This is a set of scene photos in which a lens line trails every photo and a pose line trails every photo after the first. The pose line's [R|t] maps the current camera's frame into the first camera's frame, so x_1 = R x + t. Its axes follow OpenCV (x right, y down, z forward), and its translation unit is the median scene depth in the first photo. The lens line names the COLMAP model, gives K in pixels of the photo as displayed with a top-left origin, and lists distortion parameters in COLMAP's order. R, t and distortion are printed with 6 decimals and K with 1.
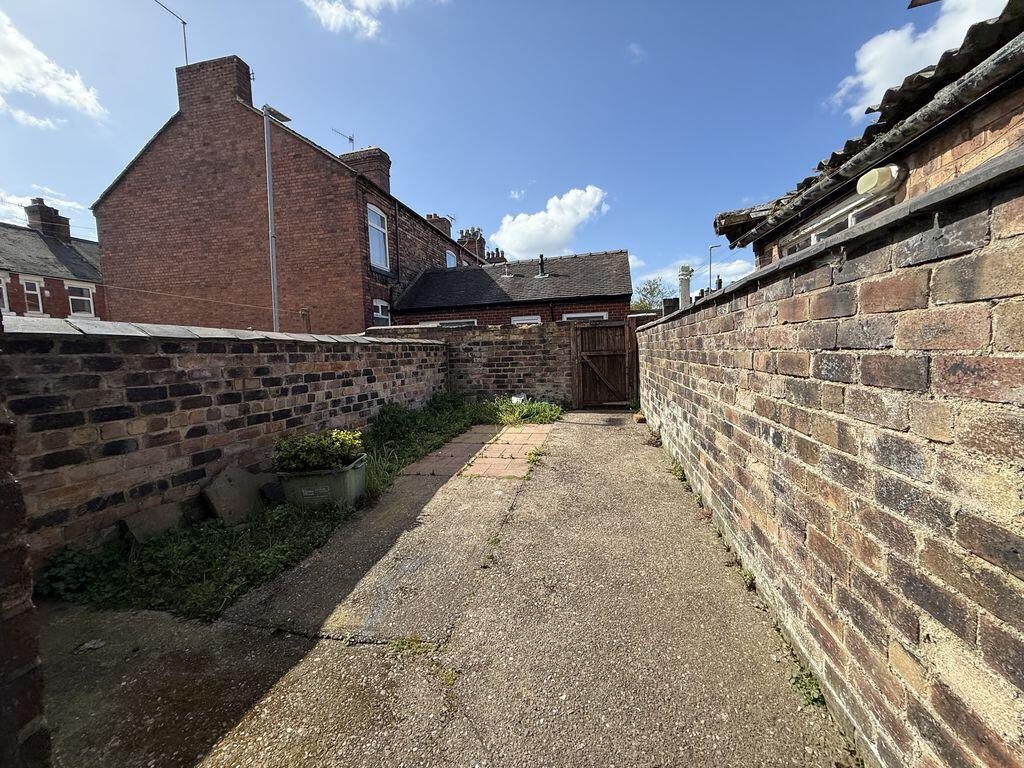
lens RADIAL K [[406.8, 0, 510.1], [0, 406.8, 385.7], [0, 0, 1]] dist [0.000000, 0.000152]
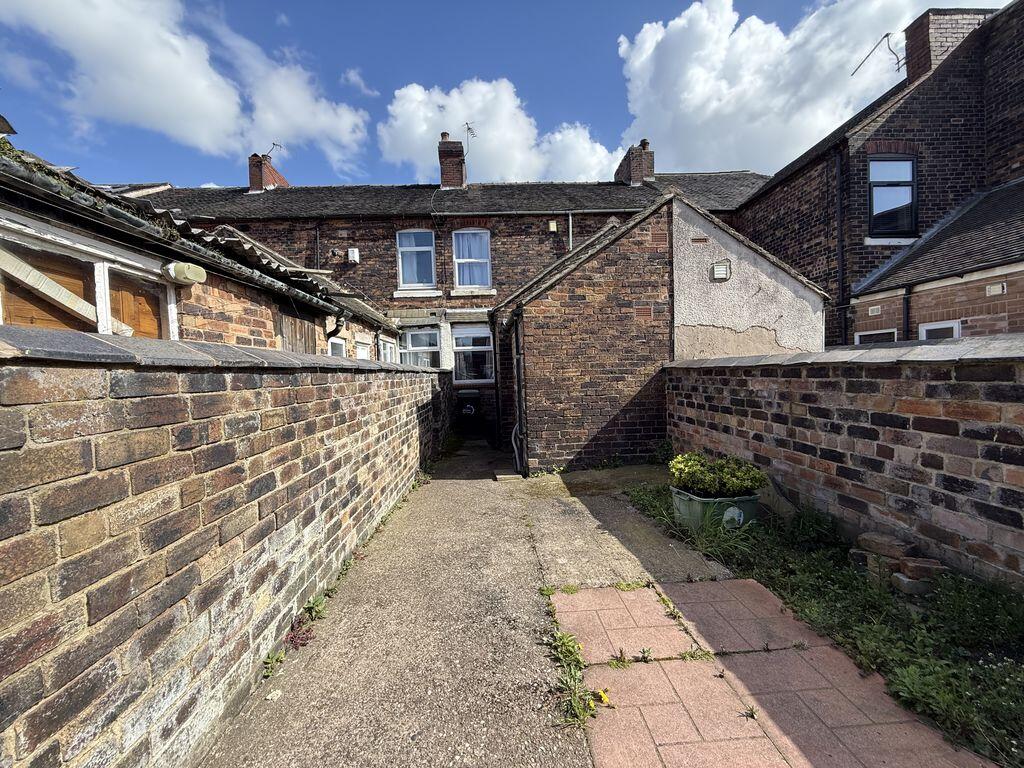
lens RADIAL K [[406.8, 0, 510.1], [0, 406.8, 385.7], [0, 0, 1]] dist [0.000000, 0.000152]
pose [[-0.966644, 0.080049, -0.243294, 0.247227], [0.052072, 0.991488, 0.119333, -0.205079], [0.250776, 0.102684, -0.962584, 1.696995]]
